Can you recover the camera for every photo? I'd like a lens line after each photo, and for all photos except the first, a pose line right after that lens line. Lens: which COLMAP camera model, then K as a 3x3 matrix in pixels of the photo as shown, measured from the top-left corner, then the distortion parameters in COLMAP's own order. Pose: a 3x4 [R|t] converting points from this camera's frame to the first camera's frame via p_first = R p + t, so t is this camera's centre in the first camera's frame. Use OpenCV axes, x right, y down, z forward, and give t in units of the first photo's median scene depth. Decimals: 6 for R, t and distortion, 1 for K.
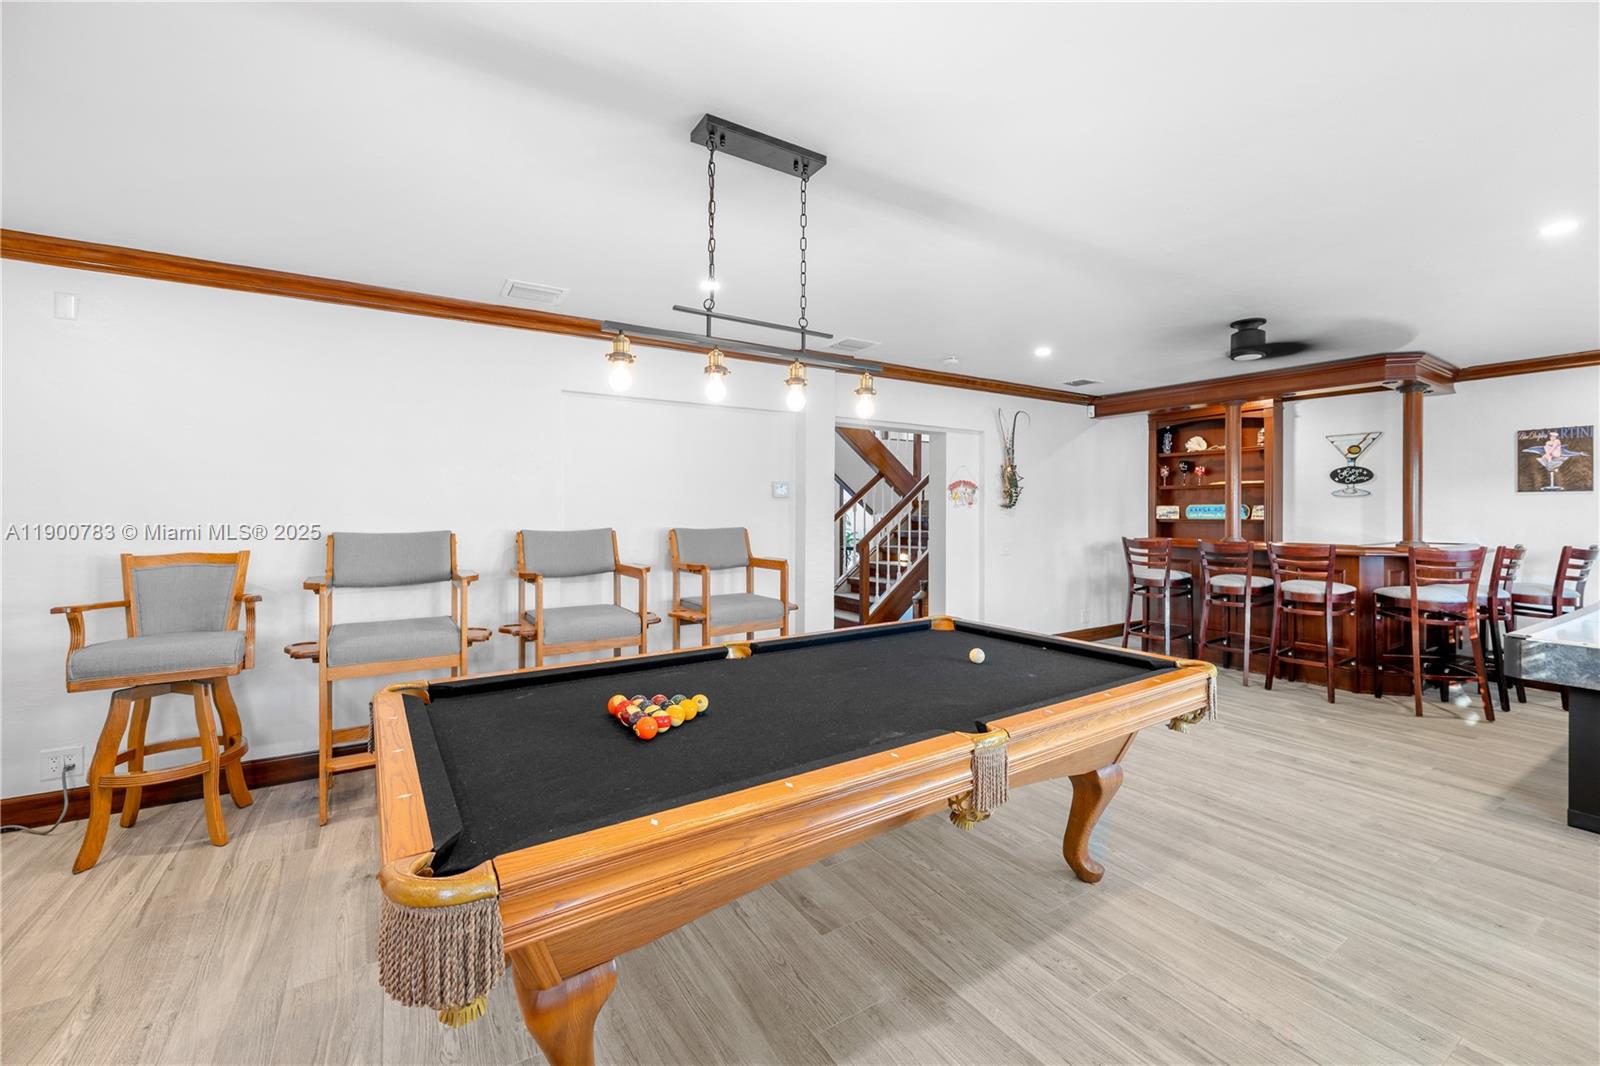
lens RADIAL K [[650.8, 0, 808.5], [0, 650.8, 501.1], [0, 0, 1]] dist [0.001877, 0.000851]
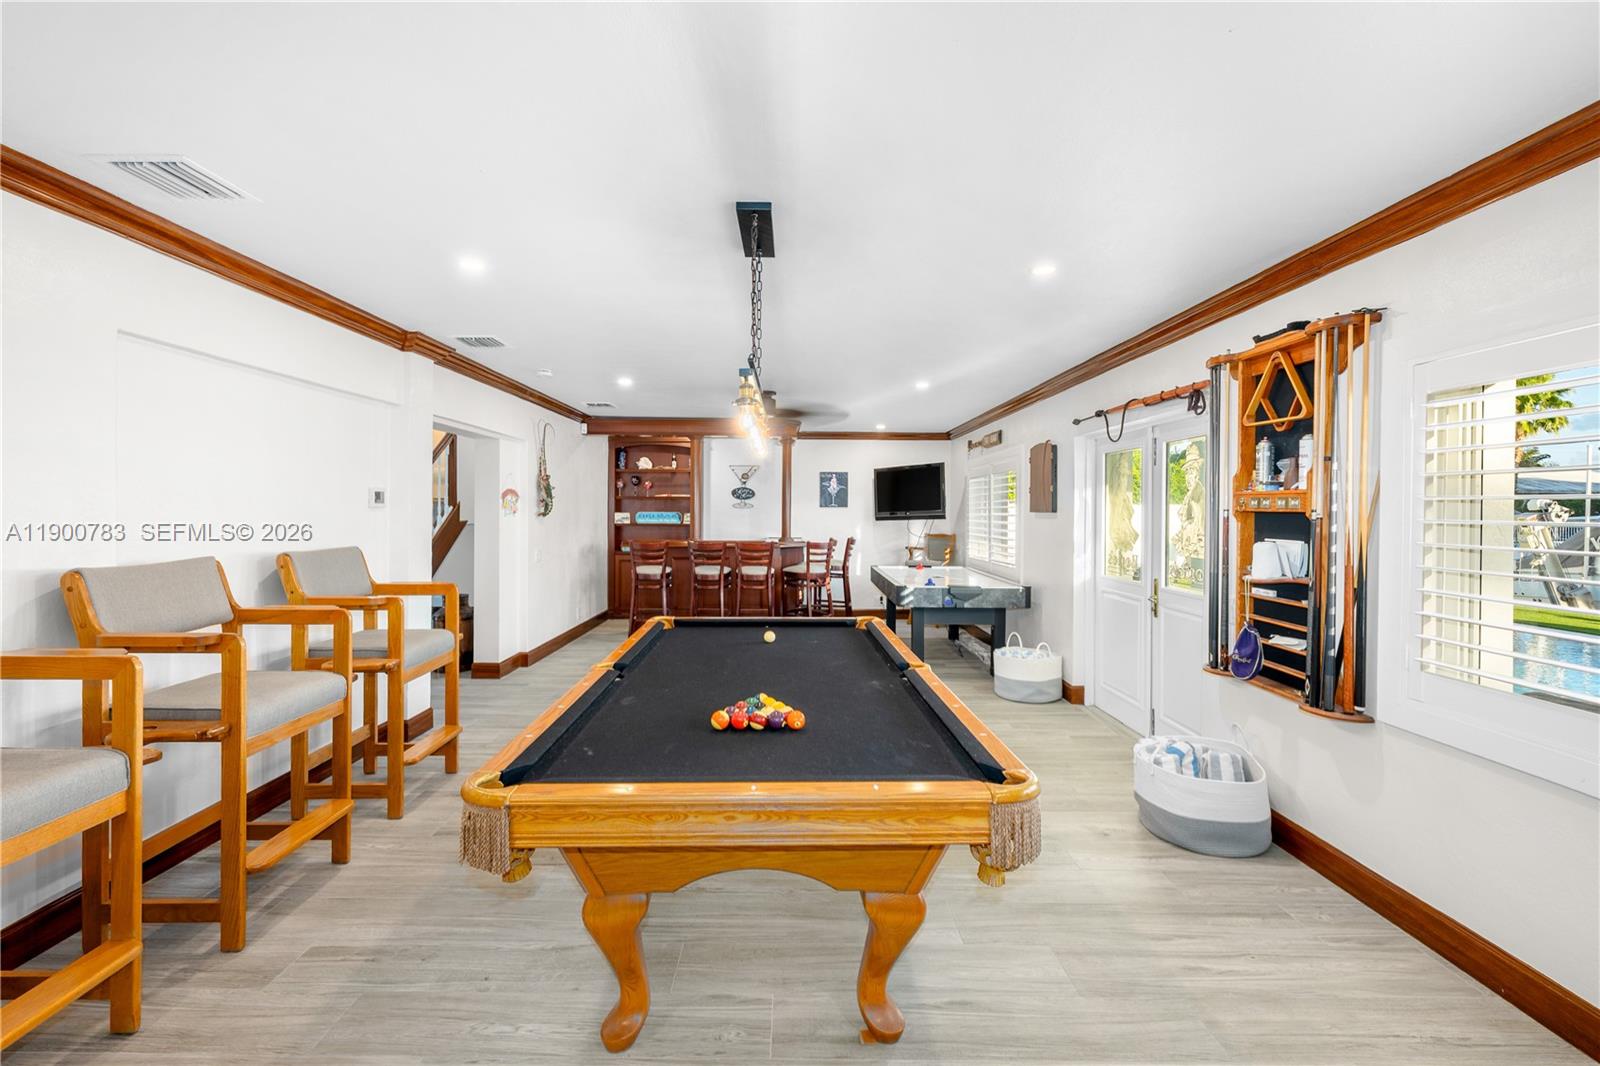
lens RADIAL K [[650.8, 0, 790.0], [0, 650.8, 519.2], [0, 0, 1]] dist [0.001877, 0.000851]
pose [[0.545178, -0.006846, 0.838292, -0.353057], [-0.019328, 0.999598, 0.020733, -0.013841], [-0.838097, -0.027506, 0.544827, 0.101714]]
